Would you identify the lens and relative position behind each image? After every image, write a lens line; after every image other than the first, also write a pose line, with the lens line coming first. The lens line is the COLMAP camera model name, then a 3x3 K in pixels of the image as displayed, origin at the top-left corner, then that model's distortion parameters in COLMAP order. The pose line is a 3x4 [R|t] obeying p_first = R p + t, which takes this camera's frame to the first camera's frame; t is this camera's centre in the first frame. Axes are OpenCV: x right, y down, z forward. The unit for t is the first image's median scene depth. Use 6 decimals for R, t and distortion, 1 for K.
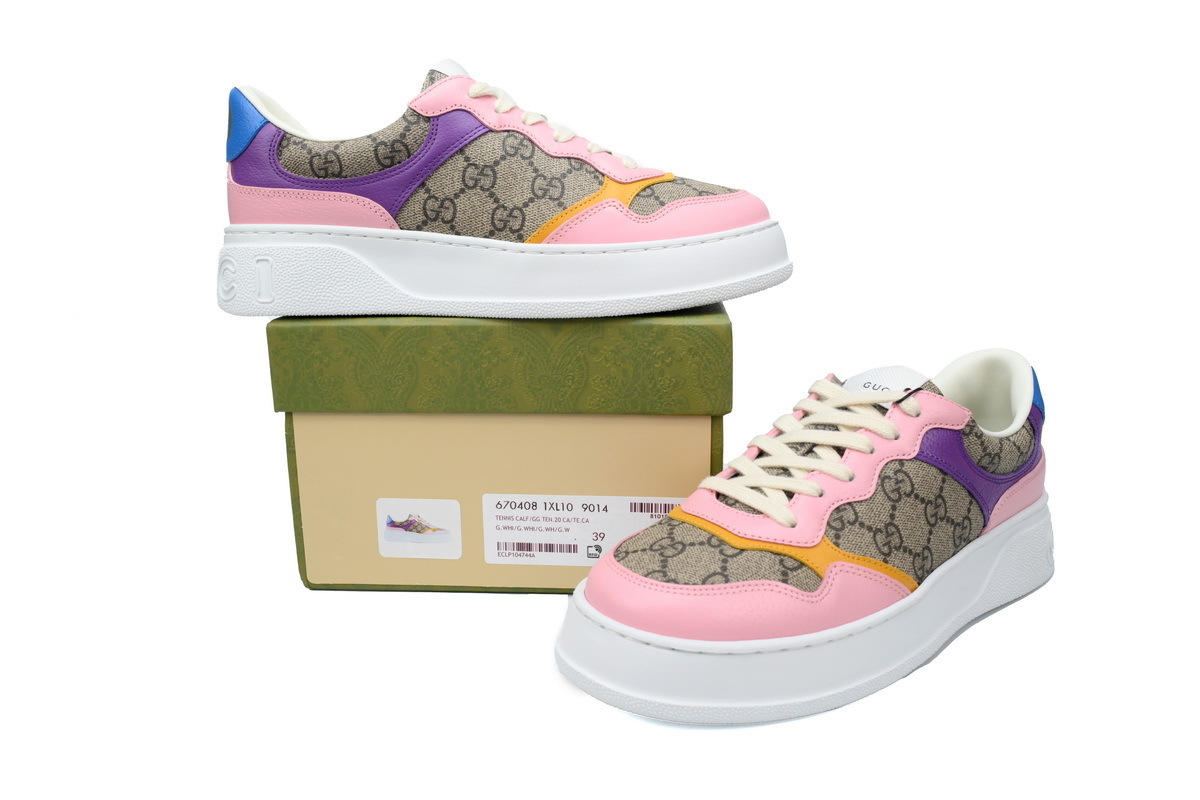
lens RADIAL K [[973.8, 0, 590.0], [0, 973.8, 397.8], [0, 0, 1]] dist [-0.021186, -0.007865]
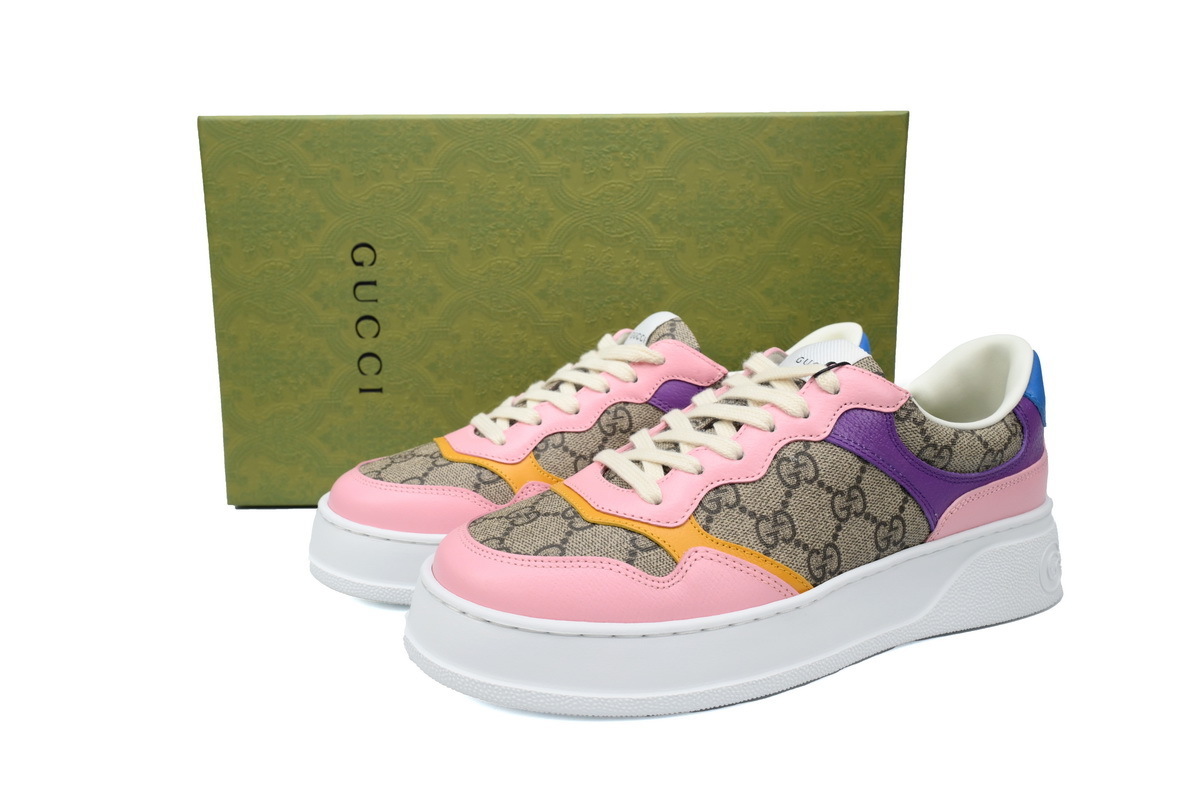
lens RADIAL K [[973.8, 0, 598.5], [0, 973.8, 406.2], [0, 0, 1]] dist [-0.021186, -0.007865]
pose [[0.972847, 0.053820, -0.225104, 0.337279], [-0.058482, 0.998189, -0.014086, 0.056736], [0.223938, 0.026868, 0.974233, 0.114252]]
